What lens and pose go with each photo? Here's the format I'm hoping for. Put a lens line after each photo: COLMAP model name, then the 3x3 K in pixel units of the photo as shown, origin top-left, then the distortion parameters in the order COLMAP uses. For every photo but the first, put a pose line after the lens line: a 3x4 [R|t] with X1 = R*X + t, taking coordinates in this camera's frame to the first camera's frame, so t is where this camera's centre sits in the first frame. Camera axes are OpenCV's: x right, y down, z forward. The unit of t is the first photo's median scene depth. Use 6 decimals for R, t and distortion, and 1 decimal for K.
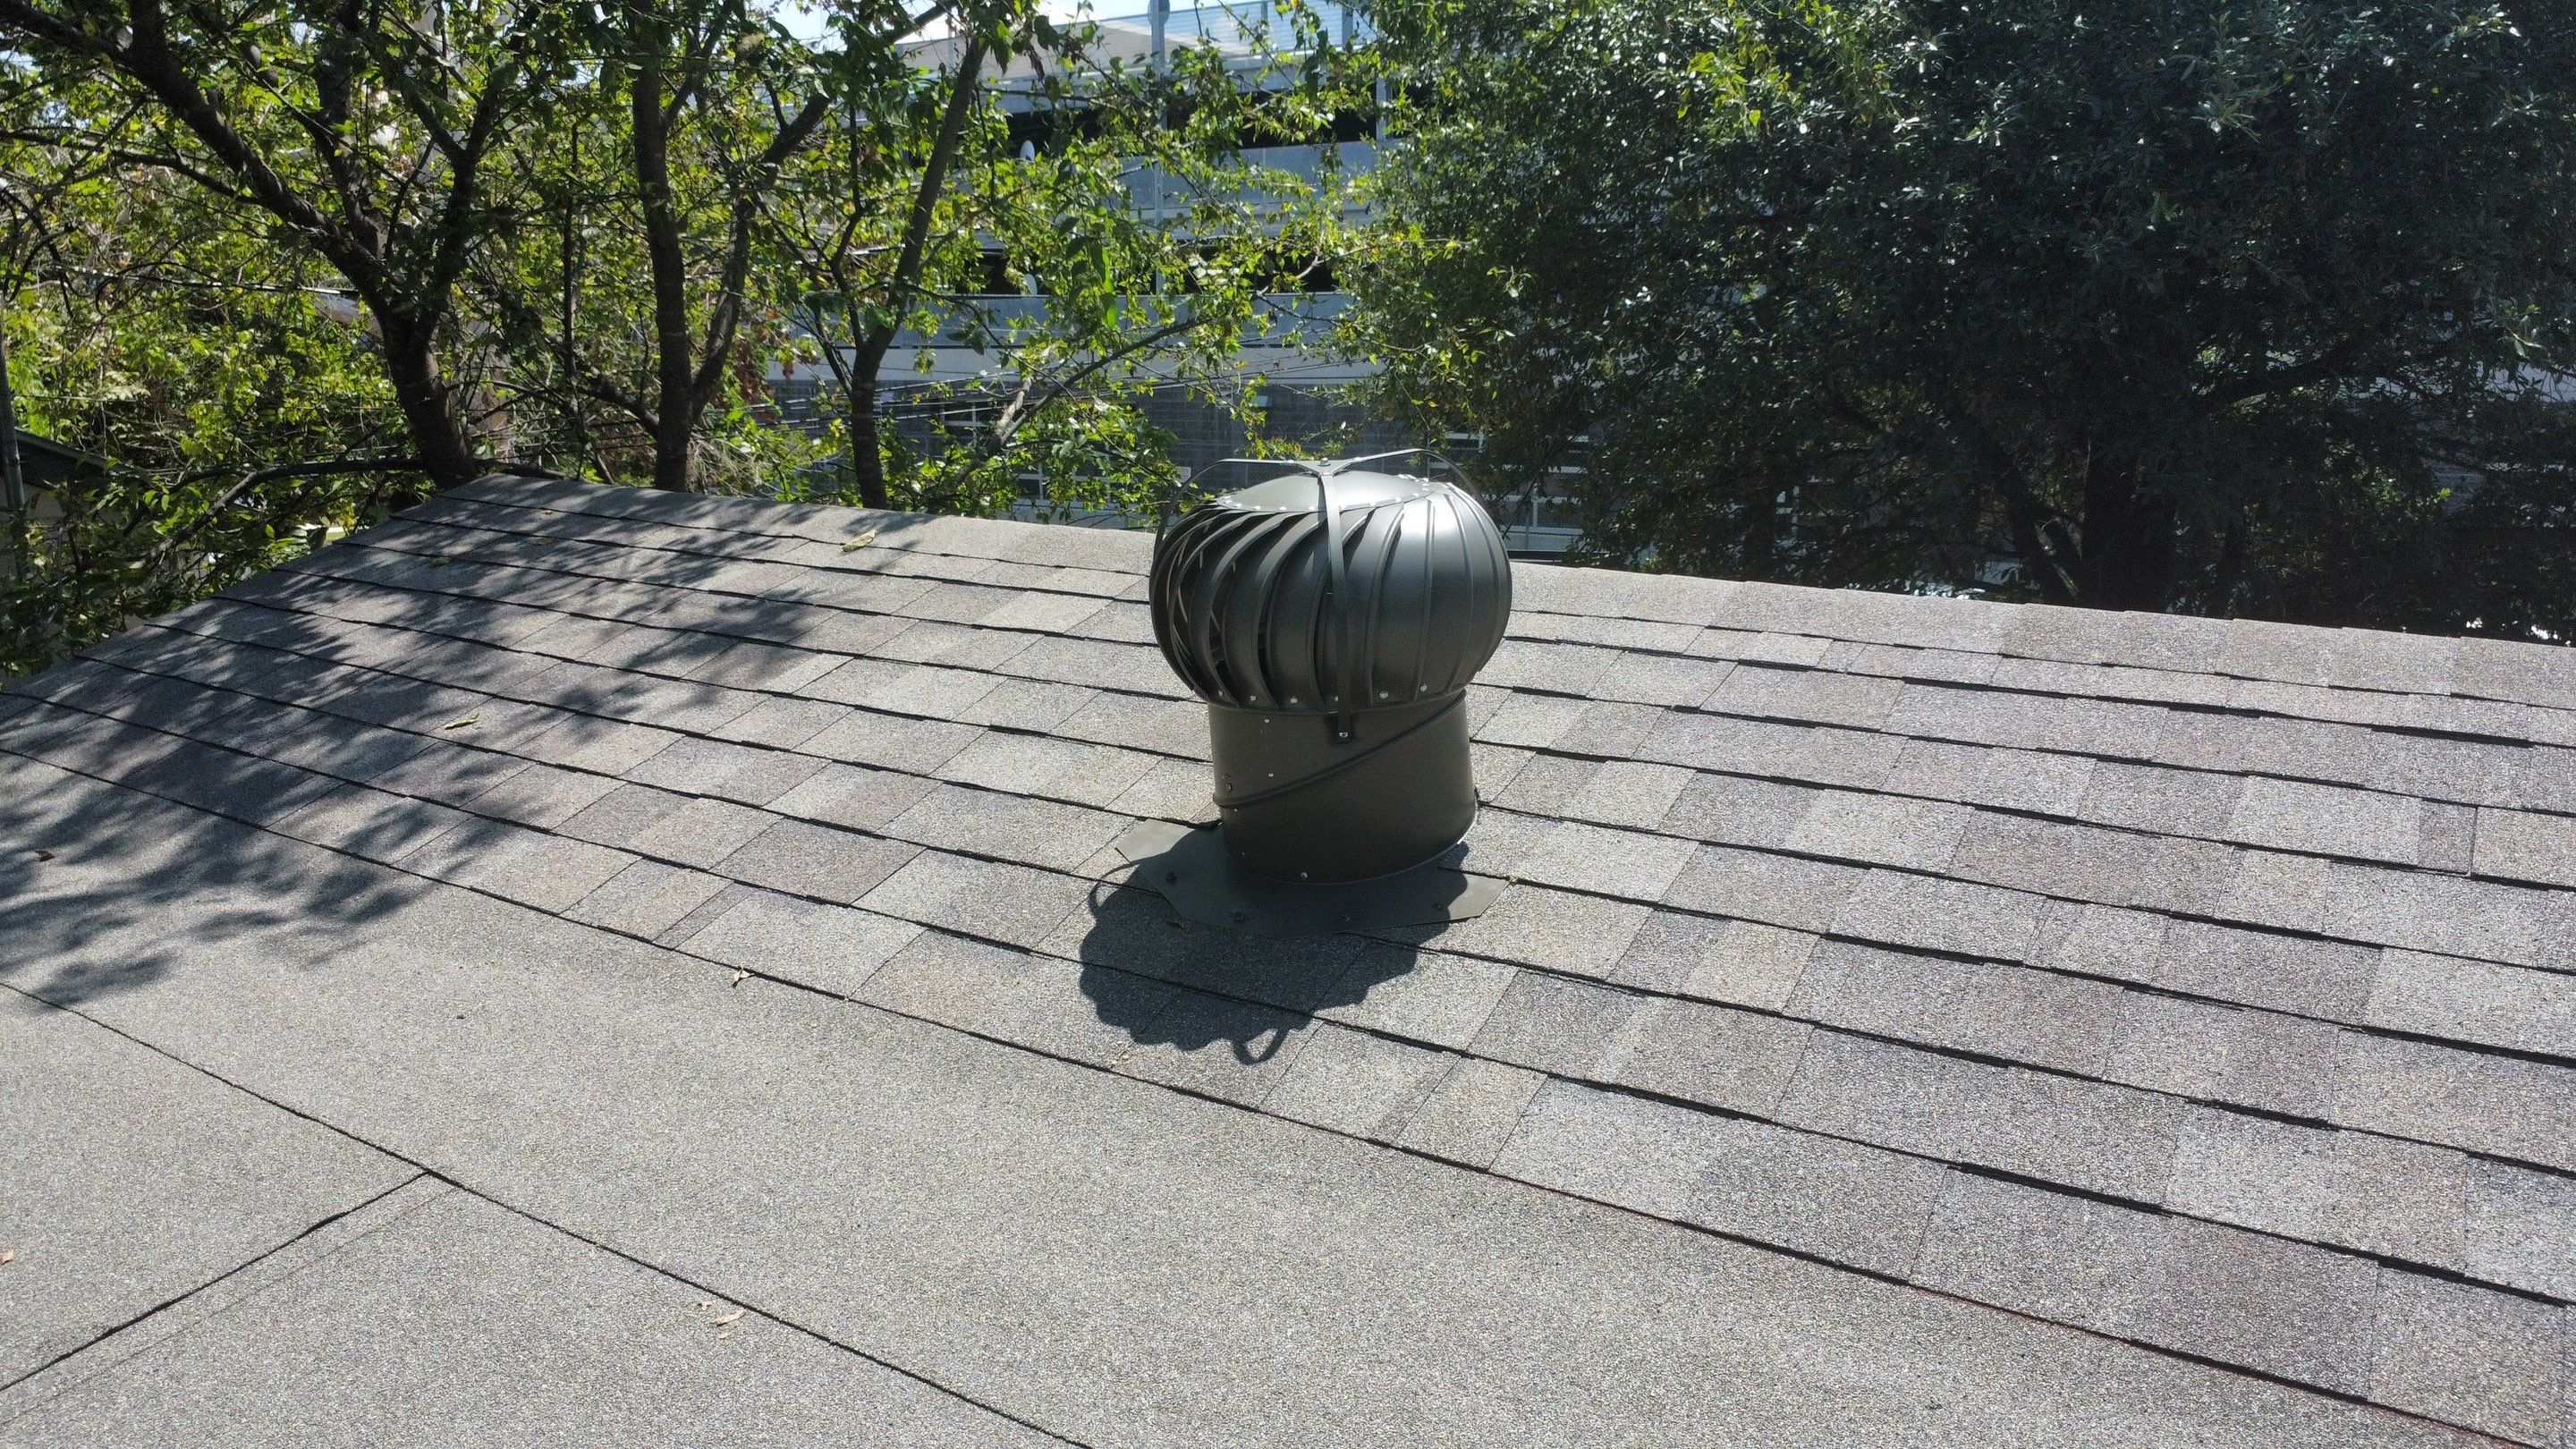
lens RADIAL K [[1863.0, 0, 1284.3], [0, 1863.0, 721.9], [0, 0, 1]] dist [-0.030272, -0.009123]
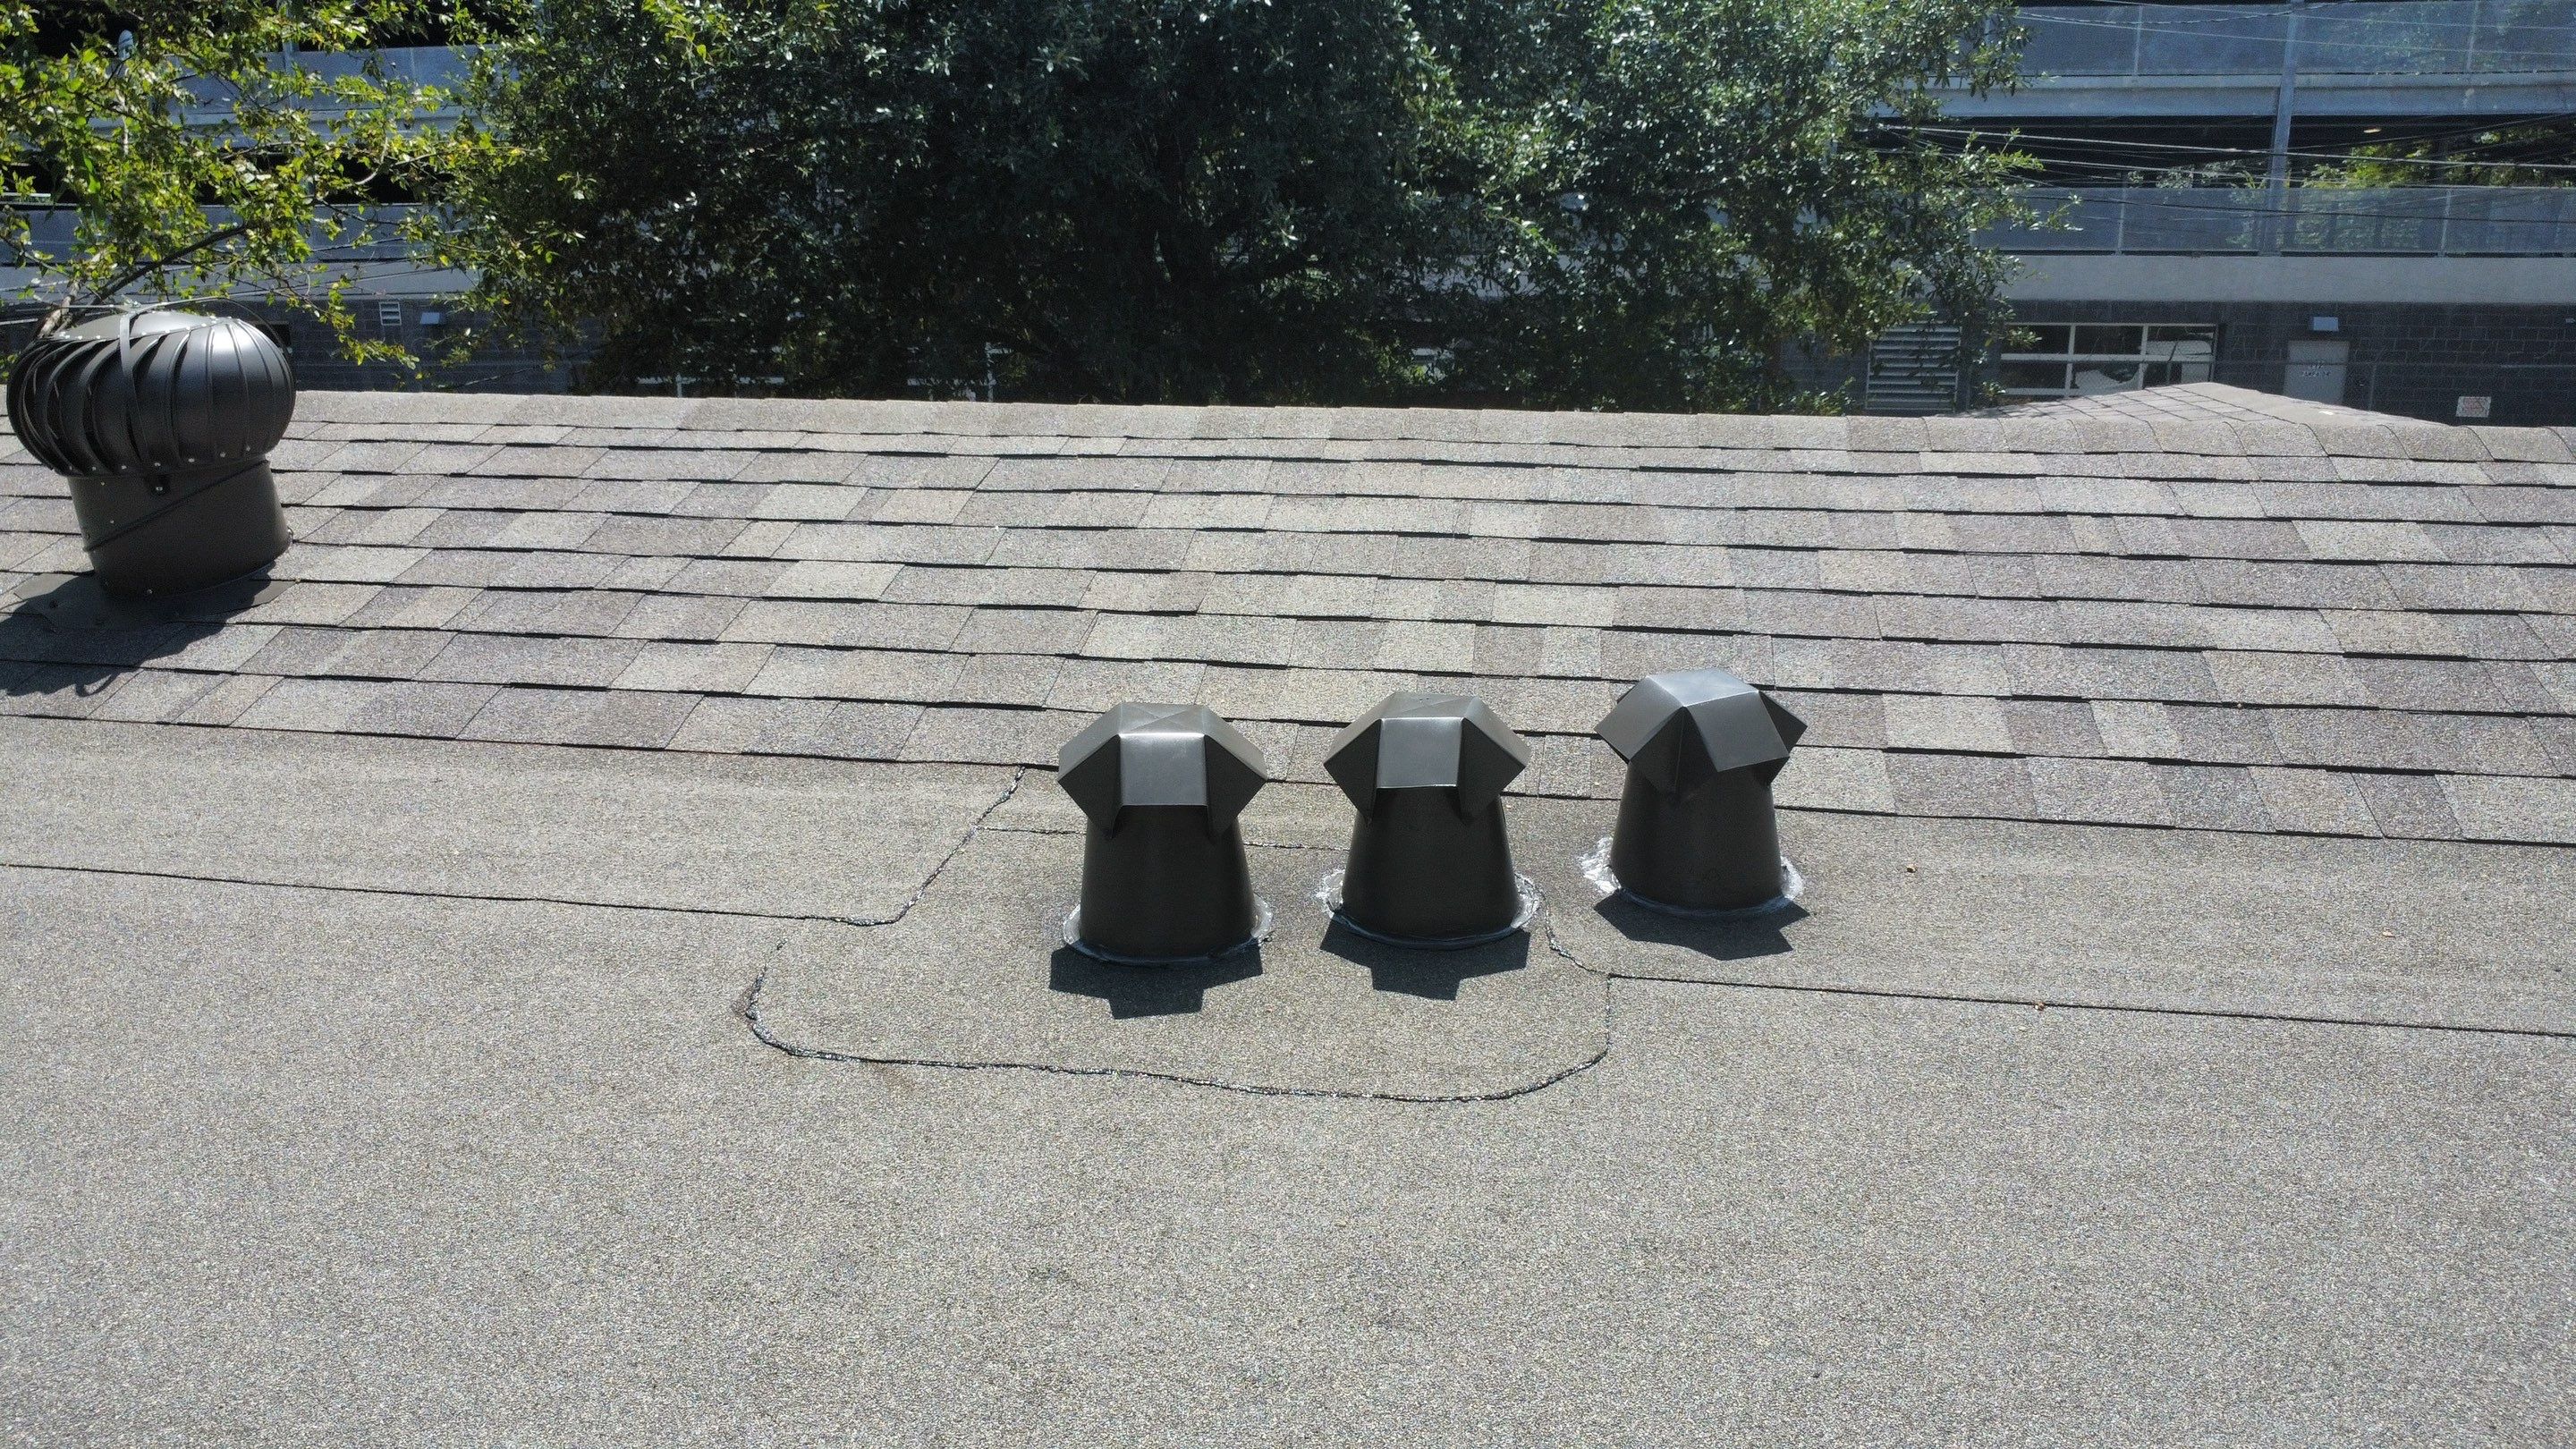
lens RADIAL K [[1863.0, 0, 1287.0], [0, 1863.0, 718.0], [0, 0, 1]] dist [-0.030272, -0.009123]
pose [[0.921328, -0.094121, 0.377220, 0.246972], [0.077771, 0.995260, 0.058380, 0.147363], [-0.380927, -0.024451, 0.924282, -0.591554]]
